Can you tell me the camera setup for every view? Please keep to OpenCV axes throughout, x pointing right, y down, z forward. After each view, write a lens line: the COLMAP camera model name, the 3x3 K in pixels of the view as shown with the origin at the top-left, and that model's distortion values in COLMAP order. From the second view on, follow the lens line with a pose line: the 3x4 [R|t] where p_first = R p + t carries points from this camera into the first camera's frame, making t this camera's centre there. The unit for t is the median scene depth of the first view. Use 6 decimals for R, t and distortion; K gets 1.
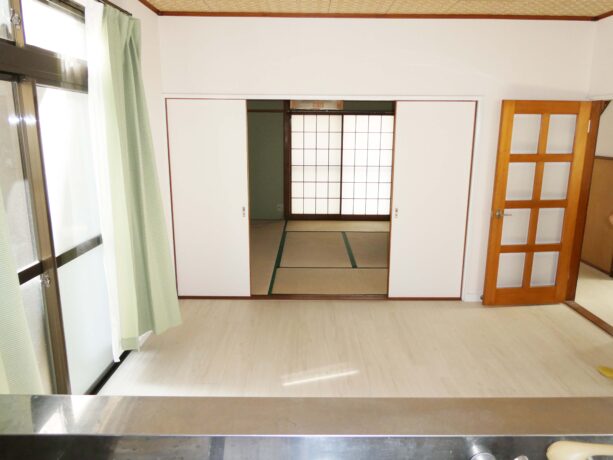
lens RADIAL K [[440.1, 0, 306.8], [0, 440.1, 228.0], [0, 0, 1]] dist [-0.002708, 0.001277]
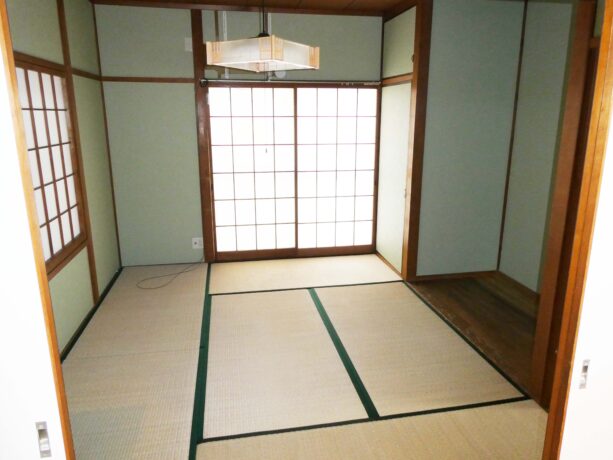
lens RADIAL K [[440.1, 0, 305.9], [0, 440.1, 230.0], [0, 0, 1]] dist [-0.002708, 0.001277]
pose [[0.983297, -0.052760, 0.174192, -0.018792], [0.046565, 0.998136, 0.039460, -0.082902], [-0.175949, -0.030690, 0.983921, 0.387346]]
